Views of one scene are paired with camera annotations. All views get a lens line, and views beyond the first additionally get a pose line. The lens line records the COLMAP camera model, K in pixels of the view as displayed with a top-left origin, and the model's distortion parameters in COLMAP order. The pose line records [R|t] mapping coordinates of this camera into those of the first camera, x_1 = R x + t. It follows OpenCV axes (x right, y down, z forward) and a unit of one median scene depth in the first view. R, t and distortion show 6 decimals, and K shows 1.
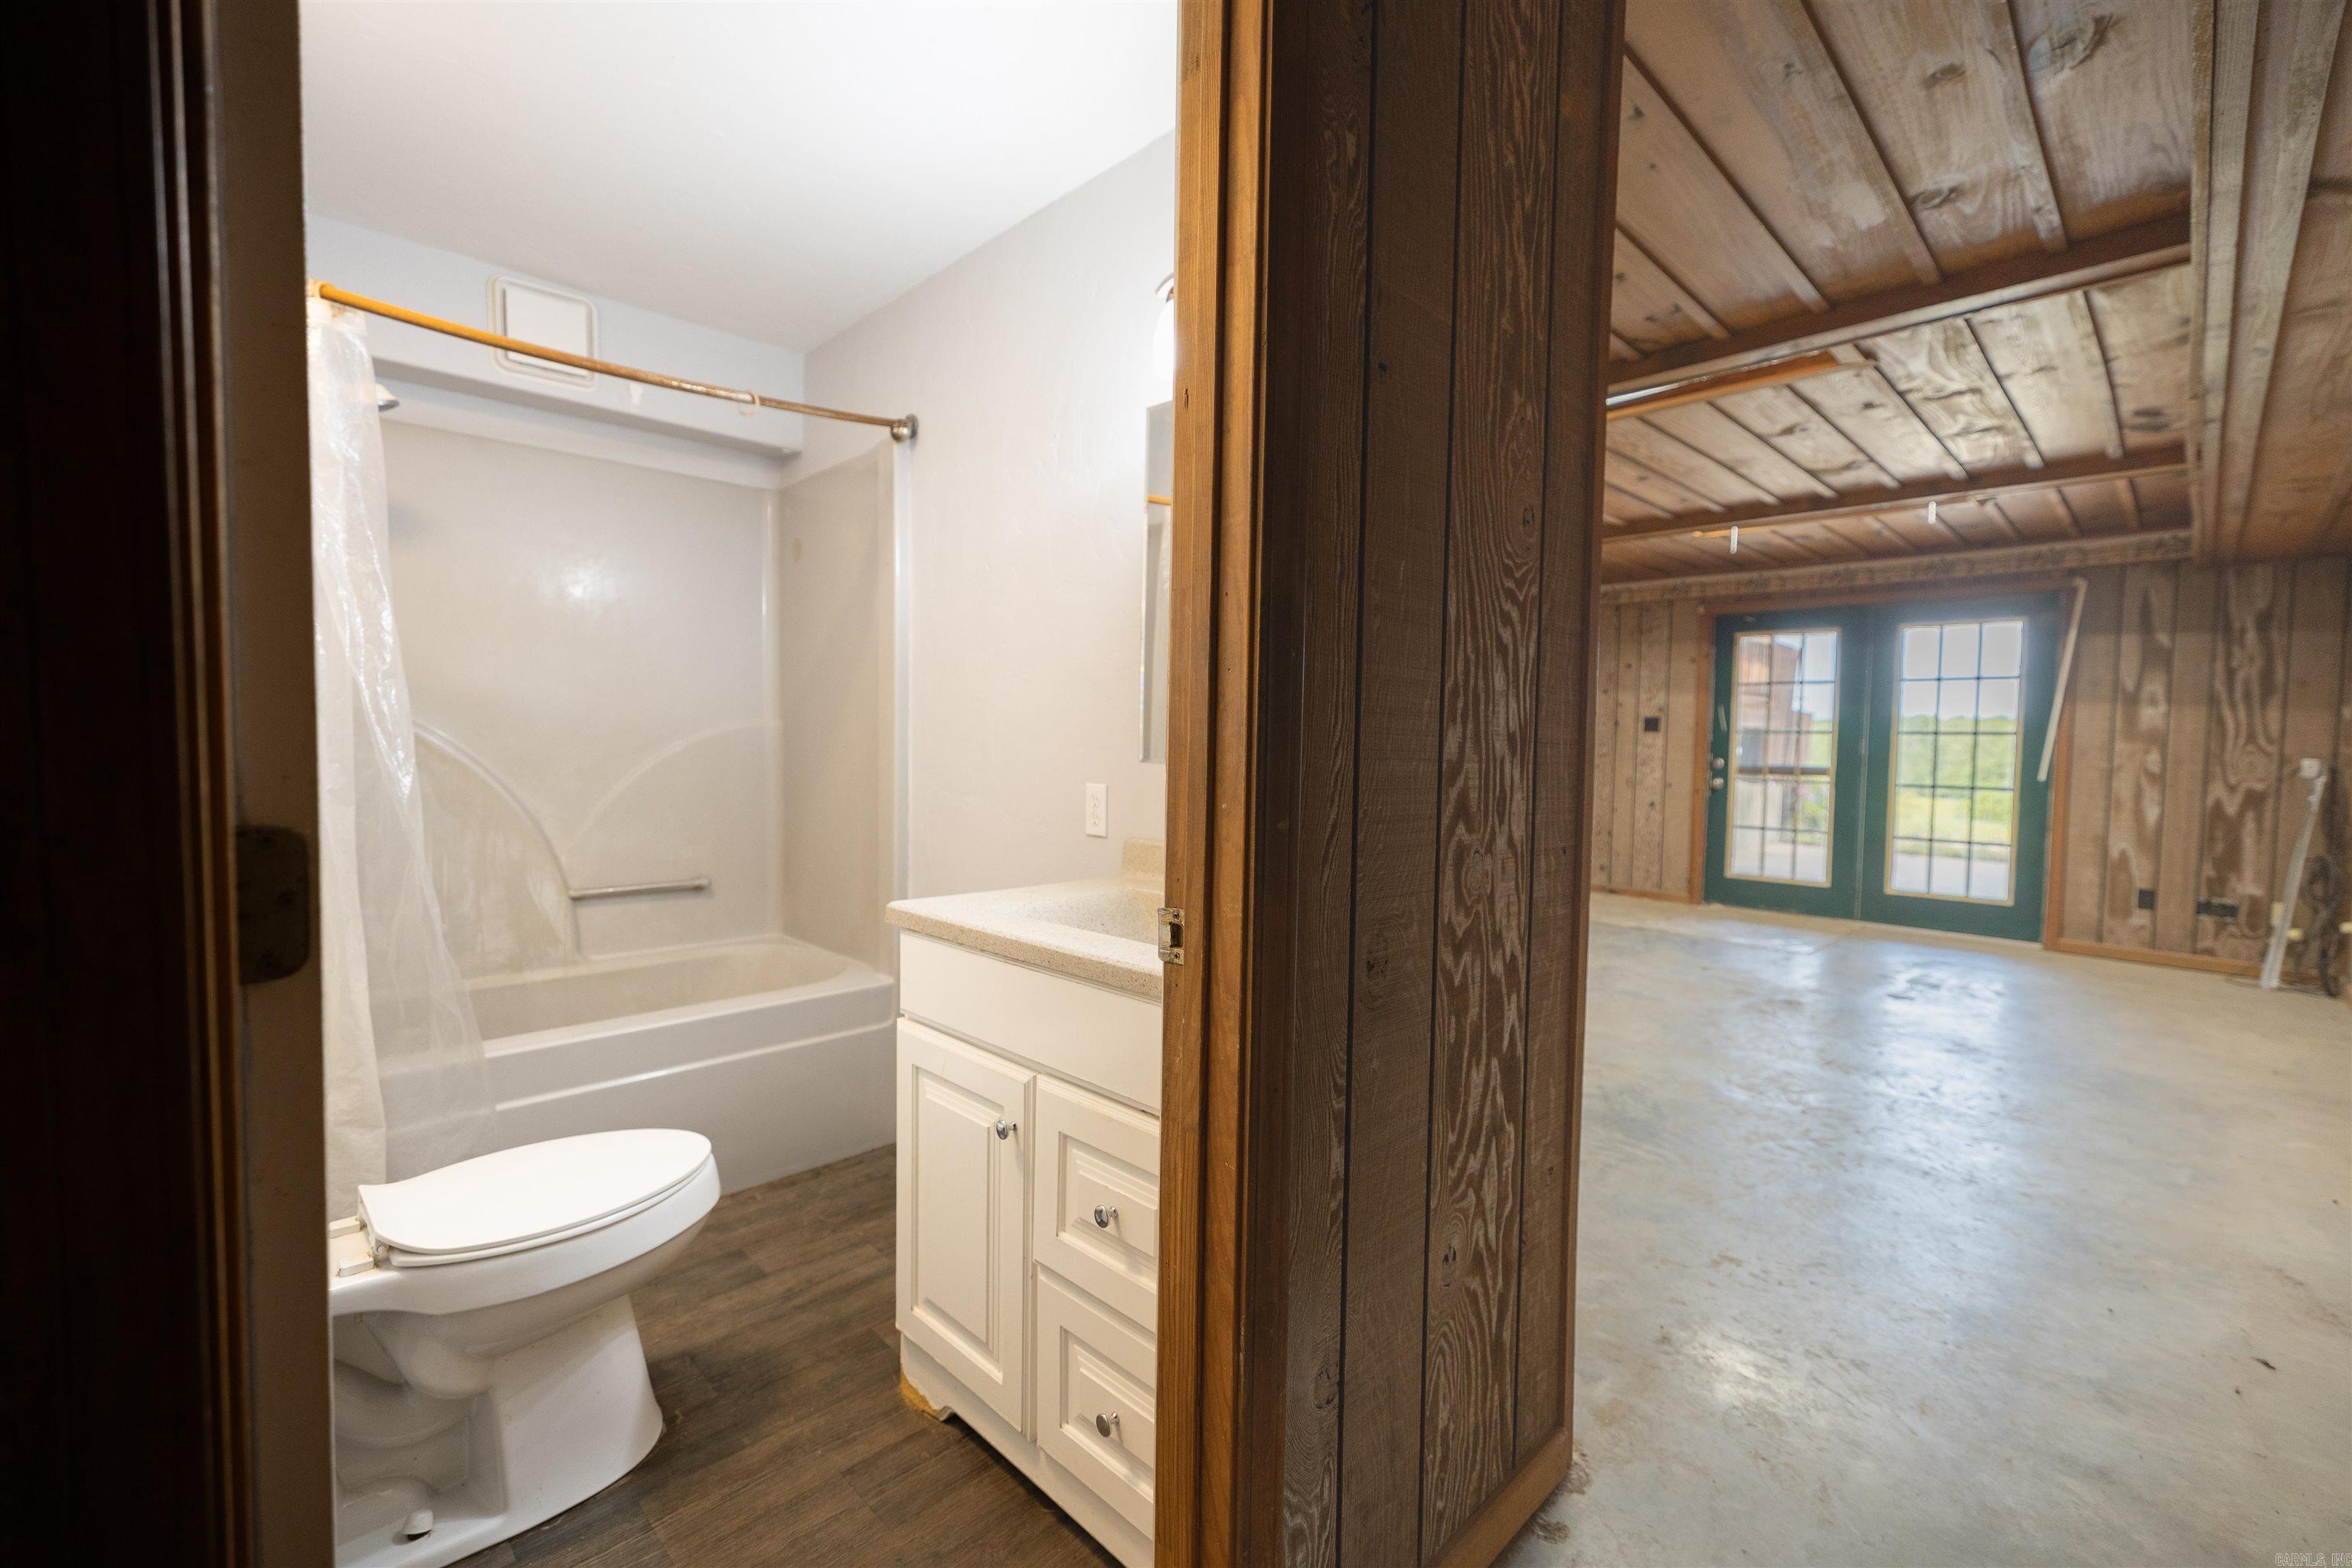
lens RADIAL K [[1004.3, 0, 1174.2], [0, 1004.3, 780.9], [0, 0, 1]] dist [0.005200, 0.000534]
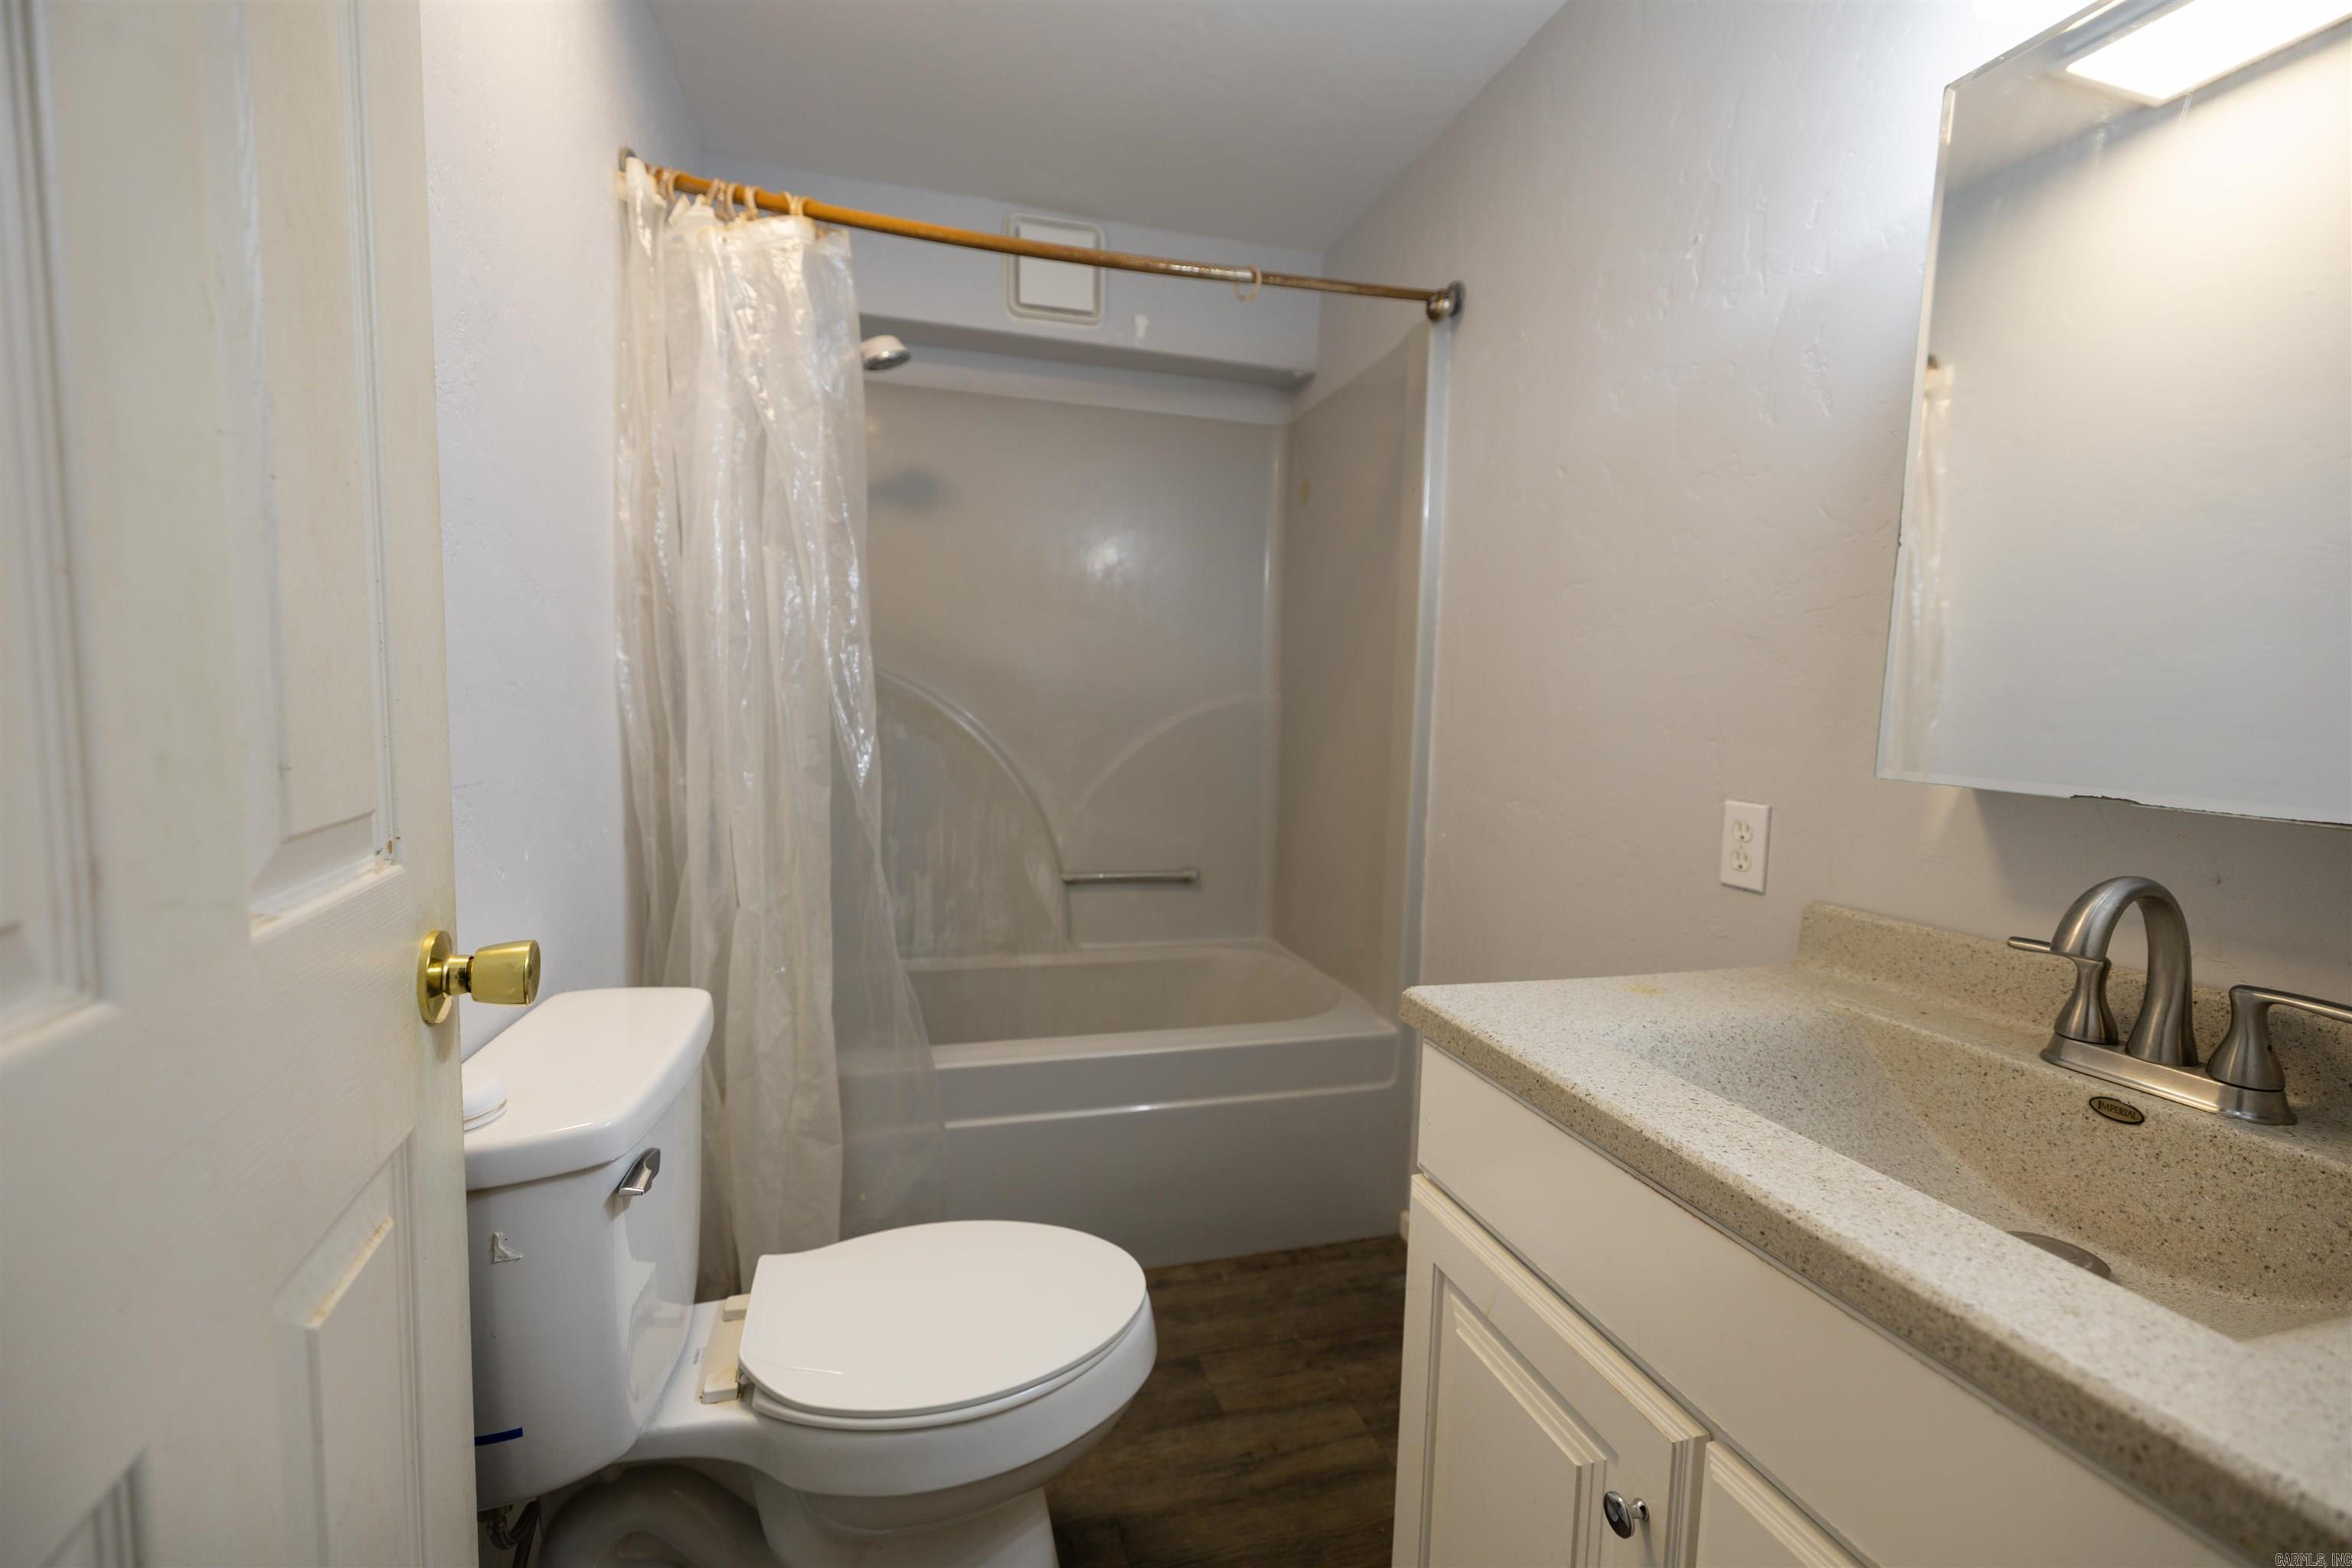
lens RADIAL K [[1004.3, 0, 1170.7], [0, 1004.3, 785.9], [0, 0, 1]] dist [0.005200, 0.000534]
pose [[0.880712, 0.049569, -0.471051, -0.091225], [-0.035712, 0.998627, 0.038316, -0.016942], [0.472304, -0.016923, 0.881273, 0.280182]]
